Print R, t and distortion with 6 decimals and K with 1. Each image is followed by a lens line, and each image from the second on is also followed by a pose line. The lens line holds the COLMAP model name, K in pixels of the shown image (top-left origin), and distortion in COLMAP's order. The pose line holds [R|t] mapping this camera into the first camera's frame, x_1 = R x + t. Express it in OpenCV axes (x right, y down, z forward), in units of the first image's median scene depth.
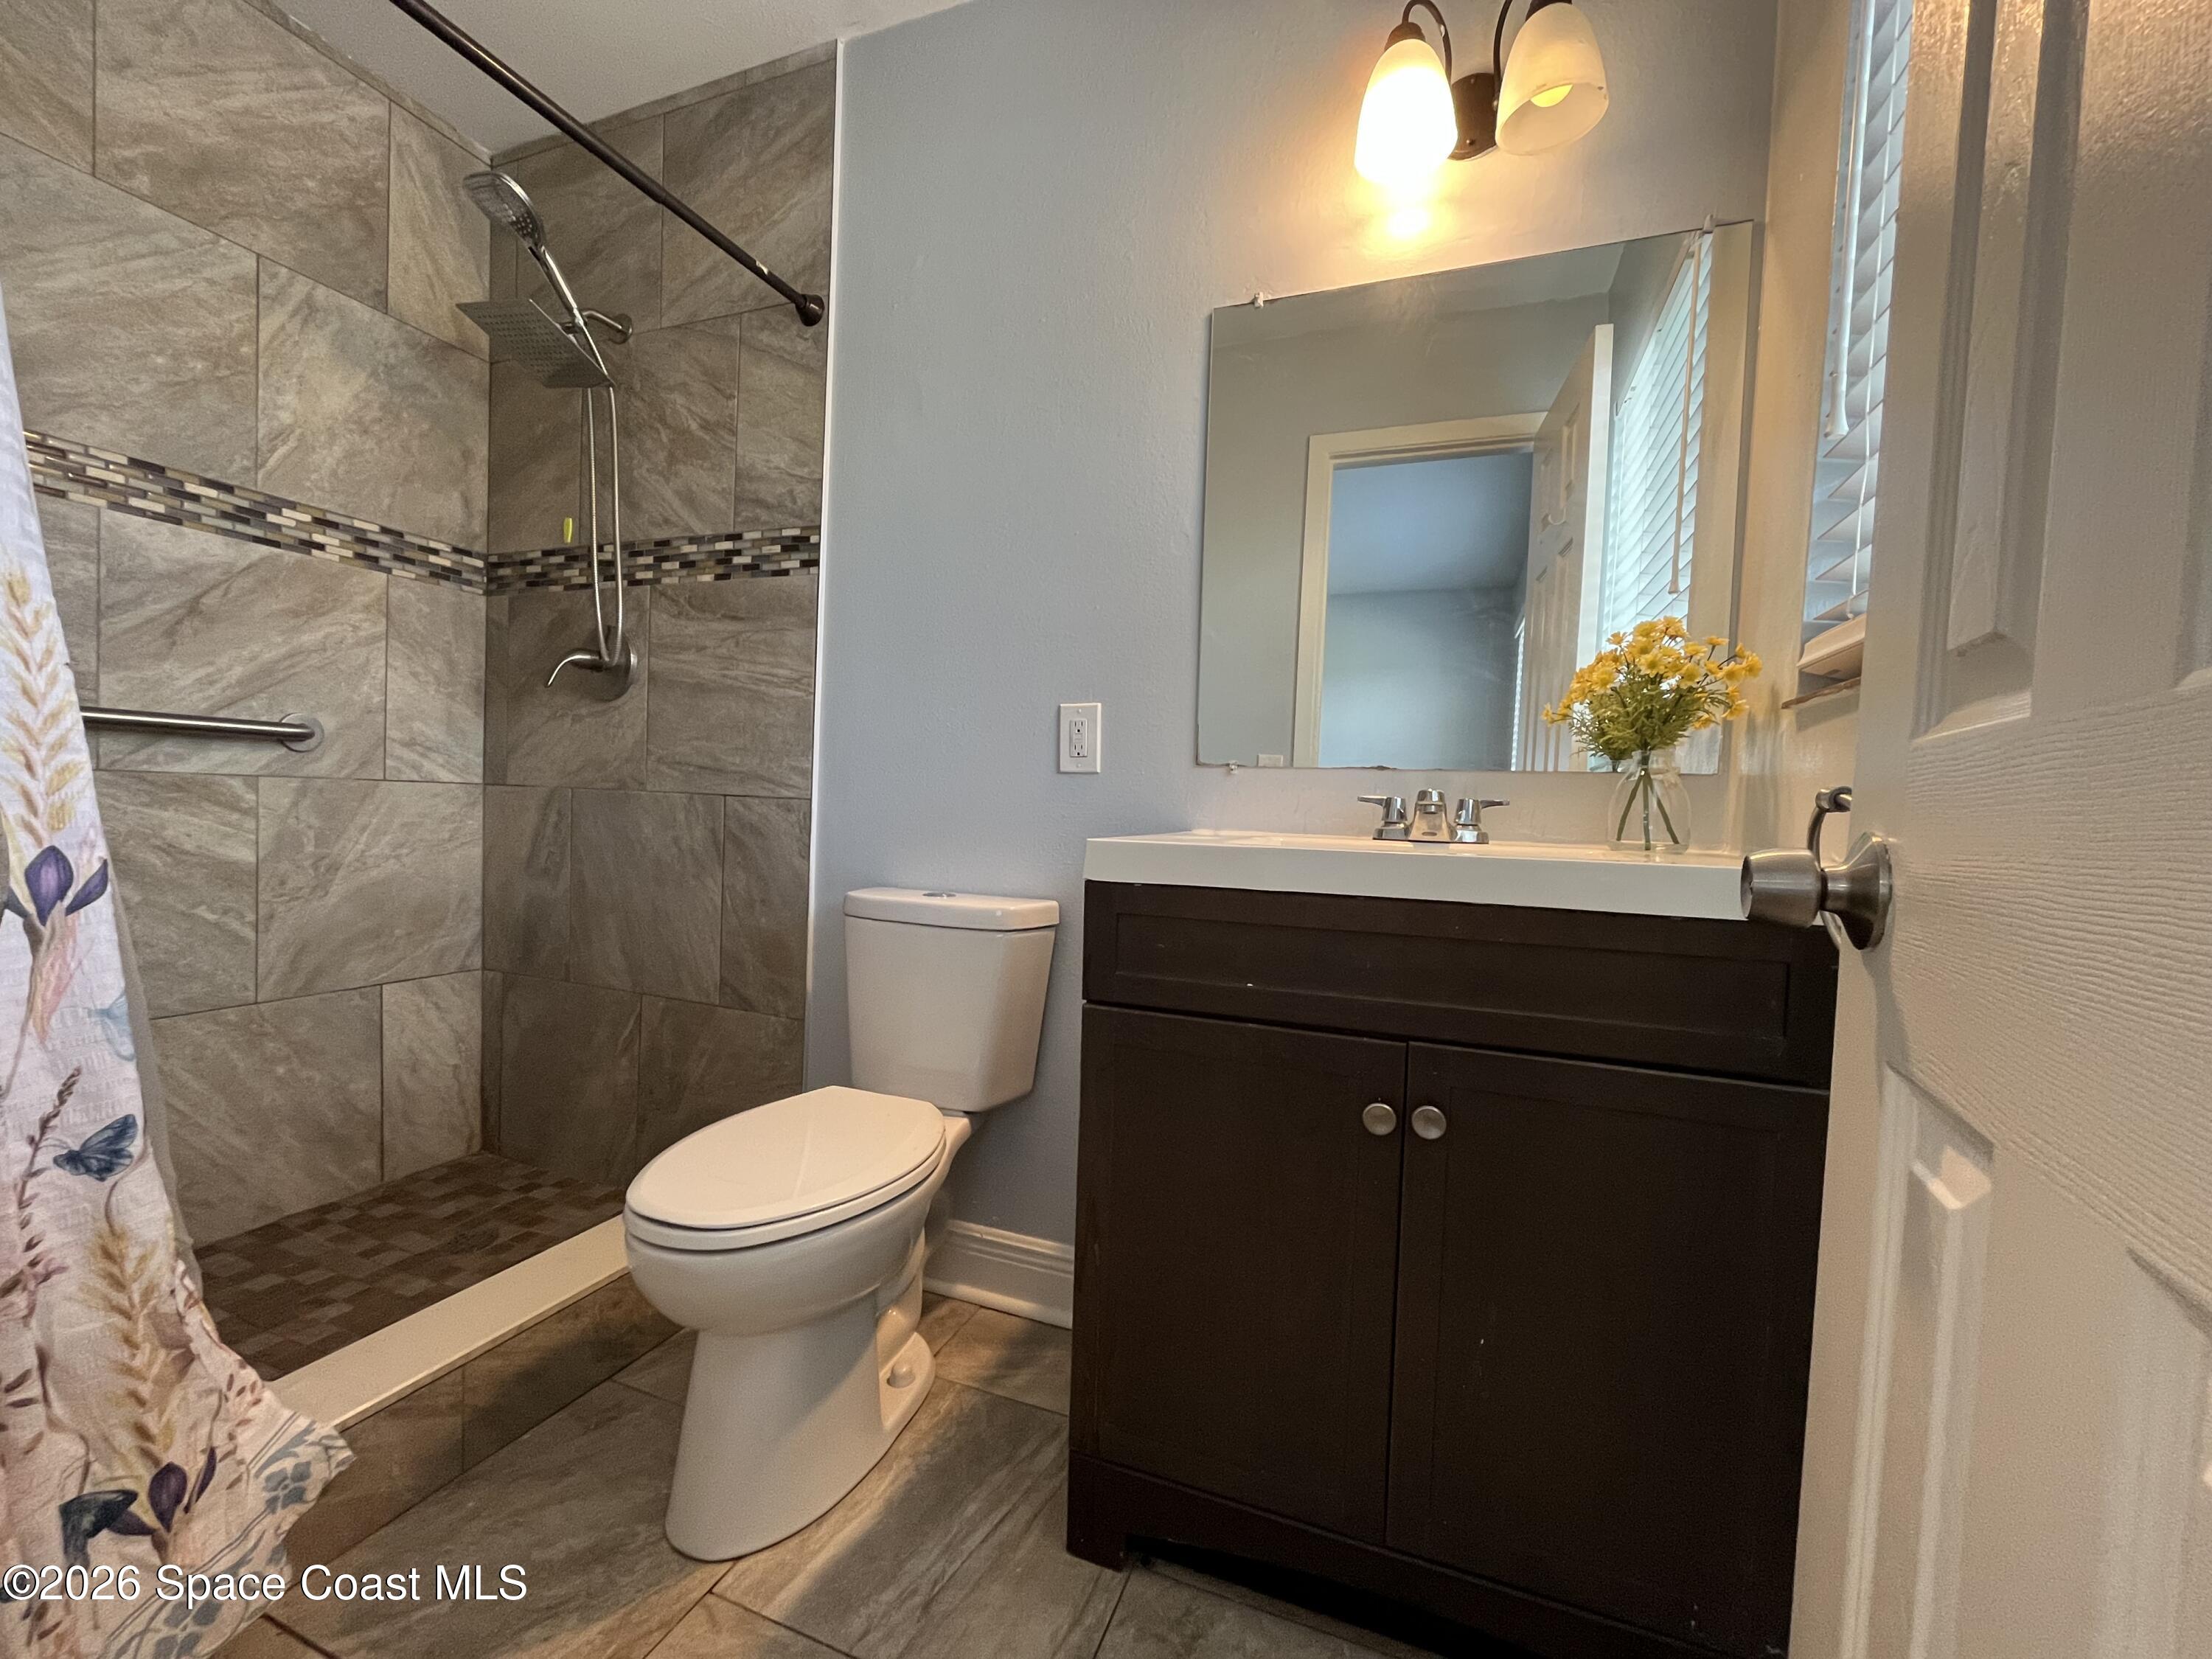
lens RADIAL K [[893.7, 0, 1102.1], [0, 893.7, 839.6], [0, 0, 1]] dist [0.002598, 0.000420]
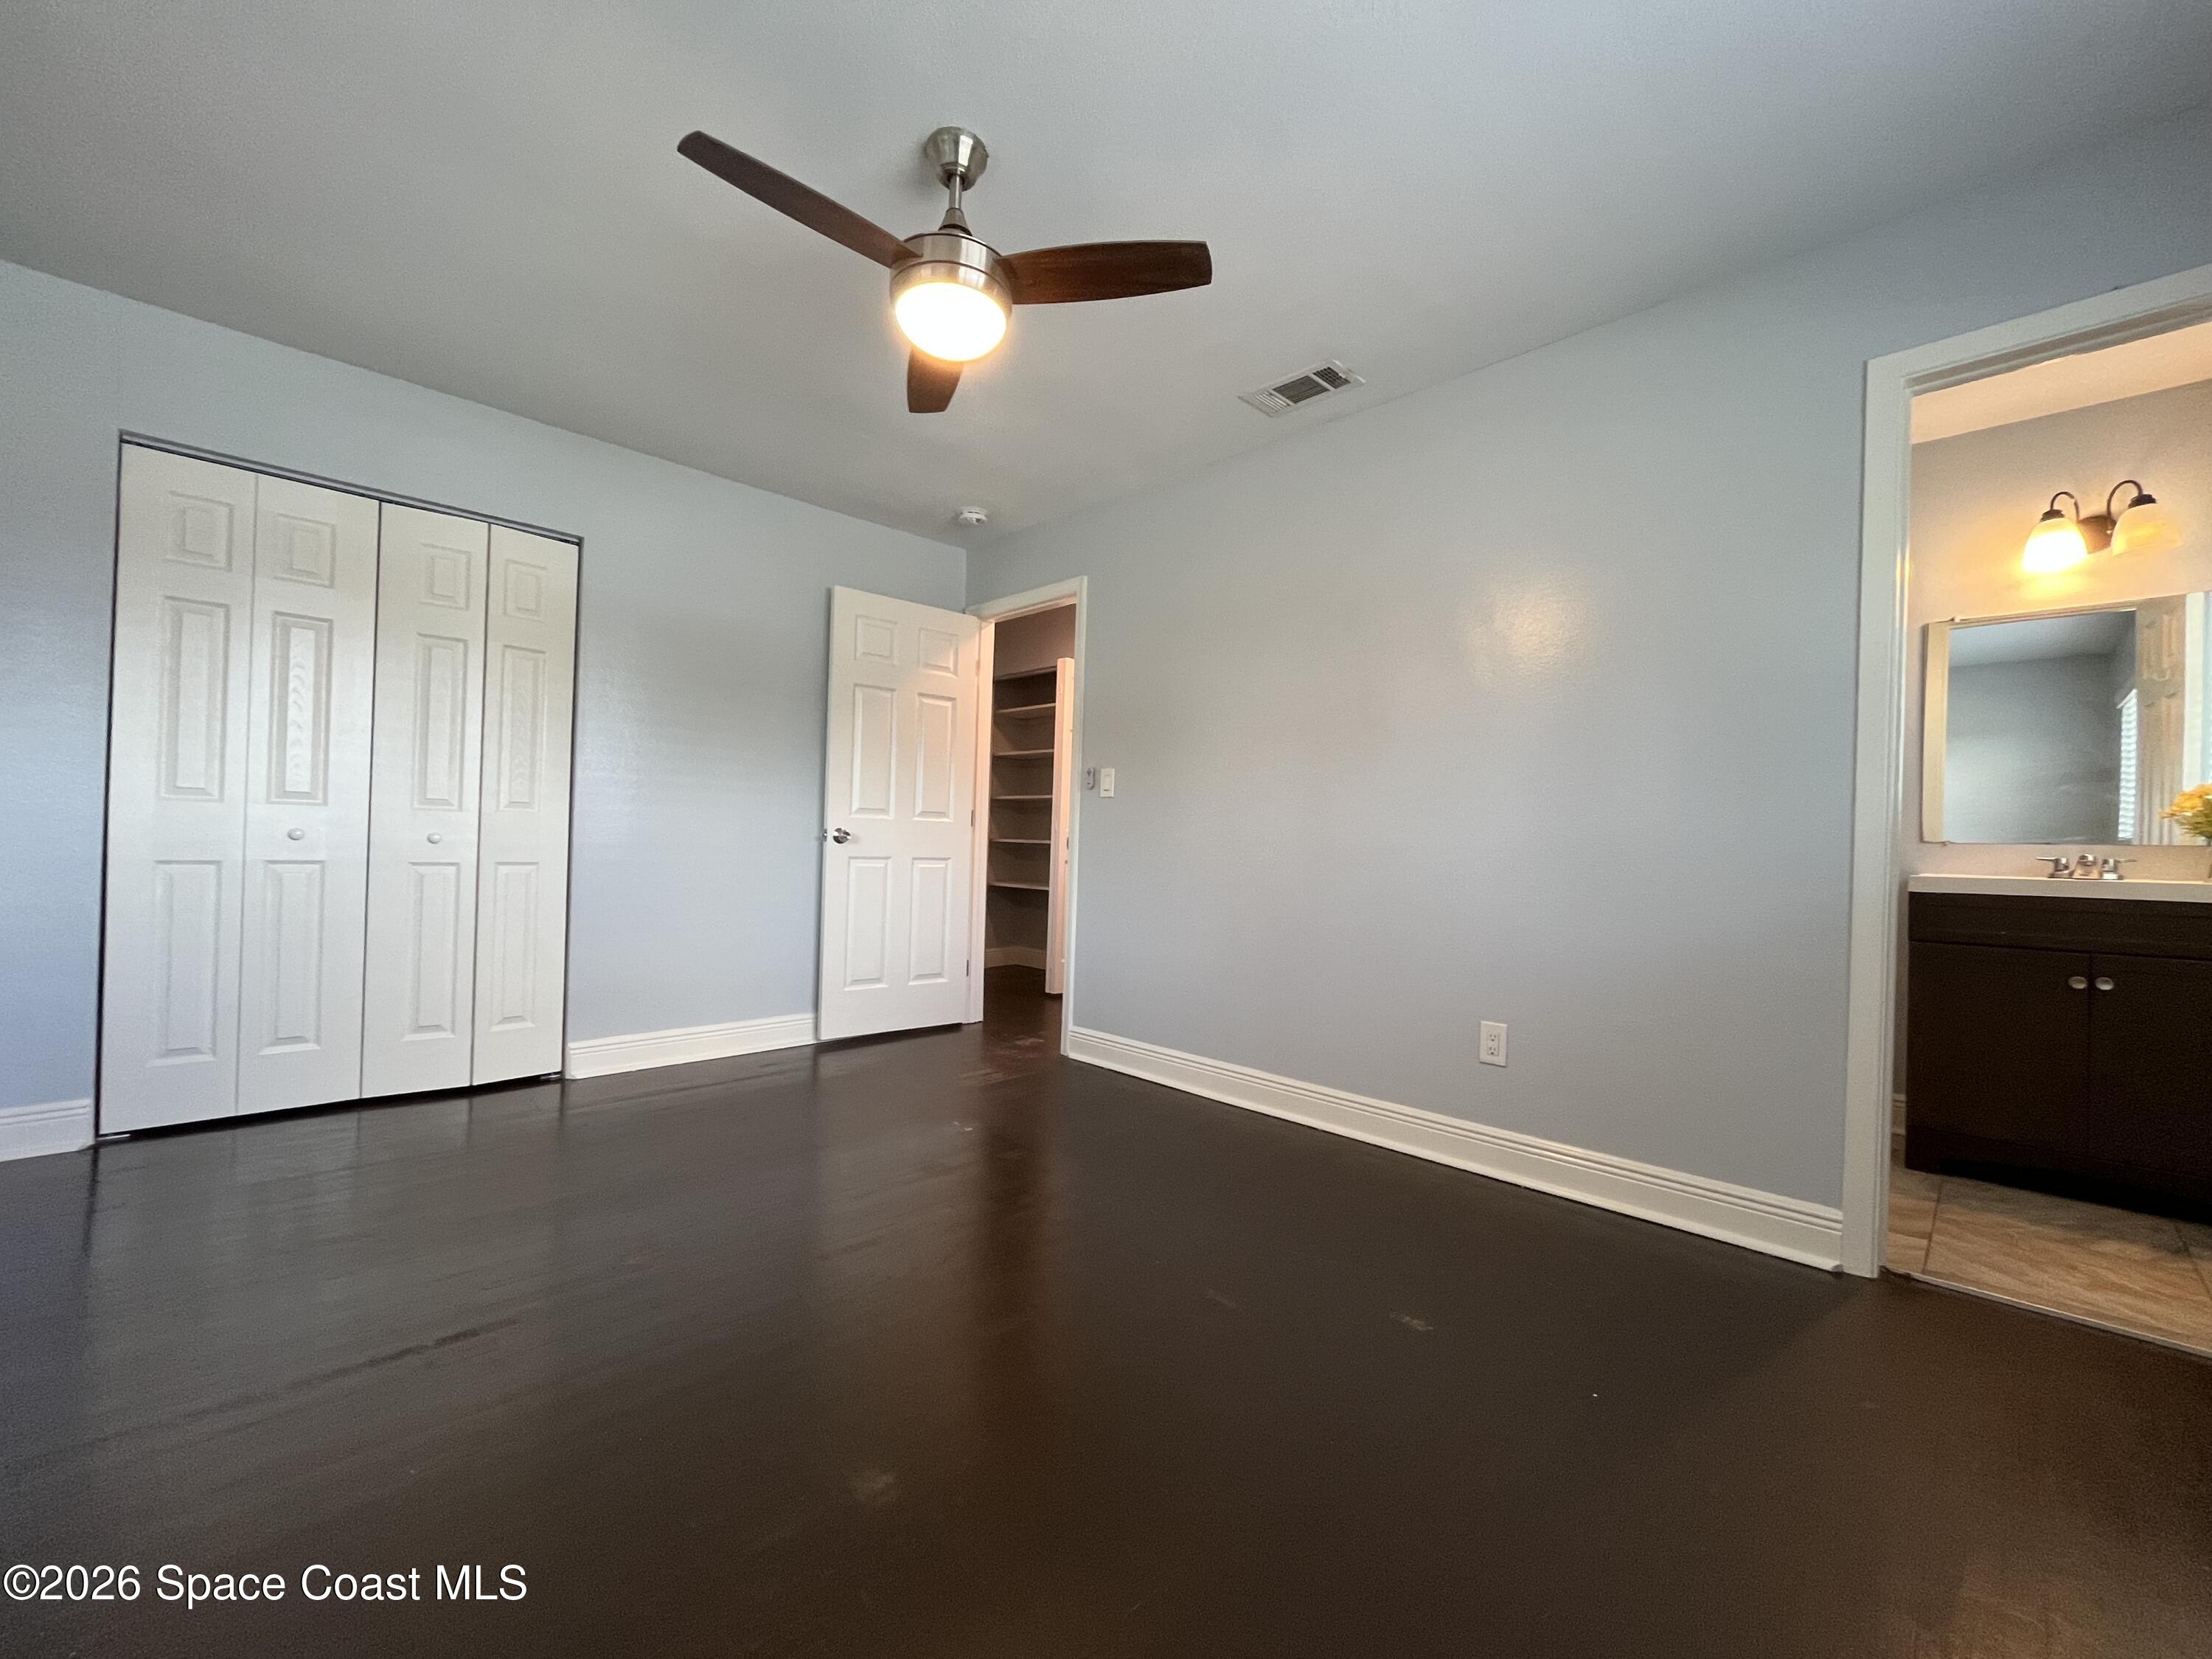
lens RADIAL K [[893.7, 0, 1108.2], [0, 893.7, 825.3], [0, 0, 1]] dist [0.002598, 0.000420]
pose [[0.916716, -0.015318, -0.399246, -0.906495], [-0.009391, 0.998163, -0.059858, 0.023654], [0.399429, 0.058622, 0.914888, -1.876956]]
